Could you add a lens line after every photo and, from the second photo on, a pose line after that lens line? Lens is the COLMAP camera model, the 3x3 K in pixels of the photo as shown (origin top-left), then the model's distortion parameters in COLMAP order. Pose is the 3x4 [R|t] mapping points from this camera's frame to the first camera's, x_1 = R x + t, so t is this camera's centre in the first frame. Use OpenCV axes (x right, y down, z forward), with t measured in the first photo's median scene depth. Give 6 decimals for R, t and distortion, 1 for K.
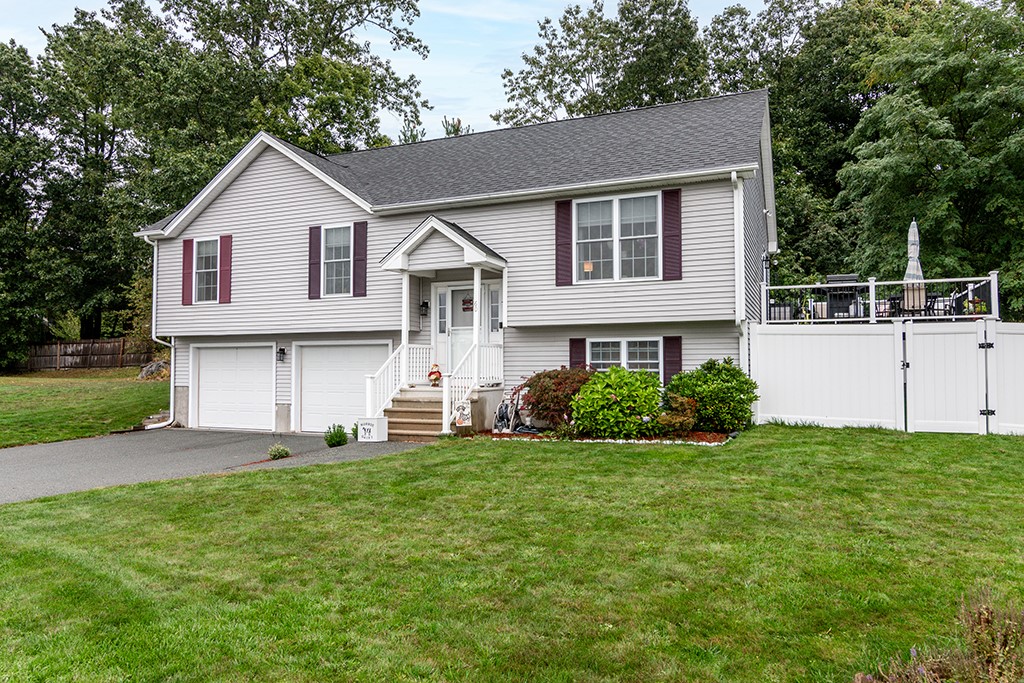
lens RADIAL K [[704.6, 0, 512.0], [0, 704.6, 341.5], [0, 0, 1]] dist [-0.002027, -0.000839]
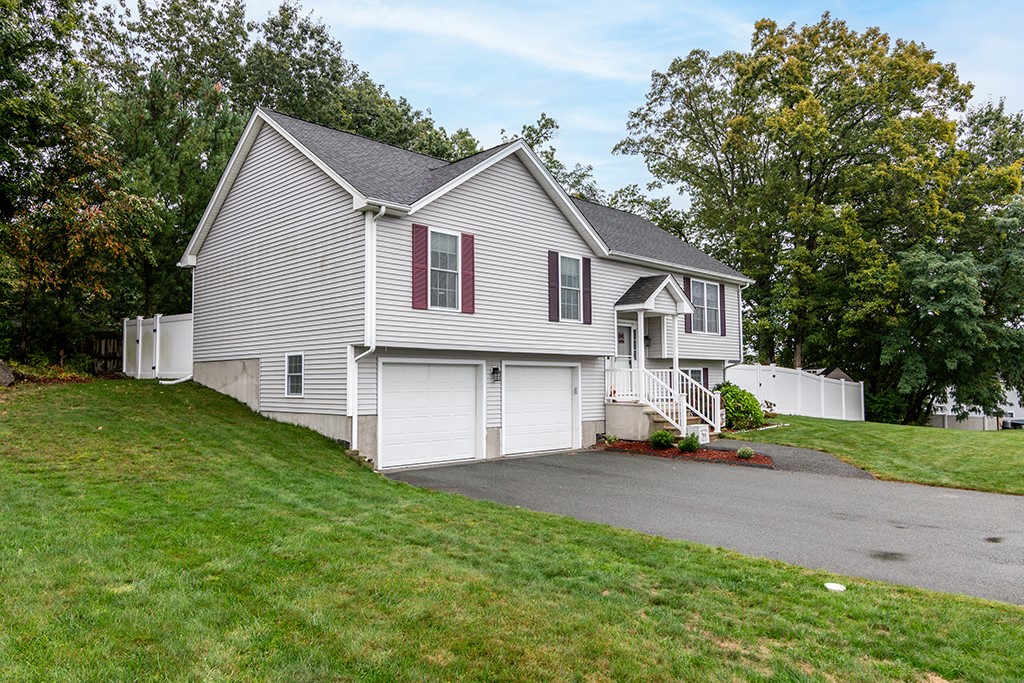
lens RADIAL K [[704.6, 0, 512.0], [0, 704.6, 341.5], [0, 0, 1]] dist [-0.002027, -0.000839]
pose [[0.357747, 0.051748, 0.932384, -1.194798], [-0.036641, 0.998472, -0.041357, 0.013242], [-0.933099, -0.019368, 0.359097, 0.647957]]
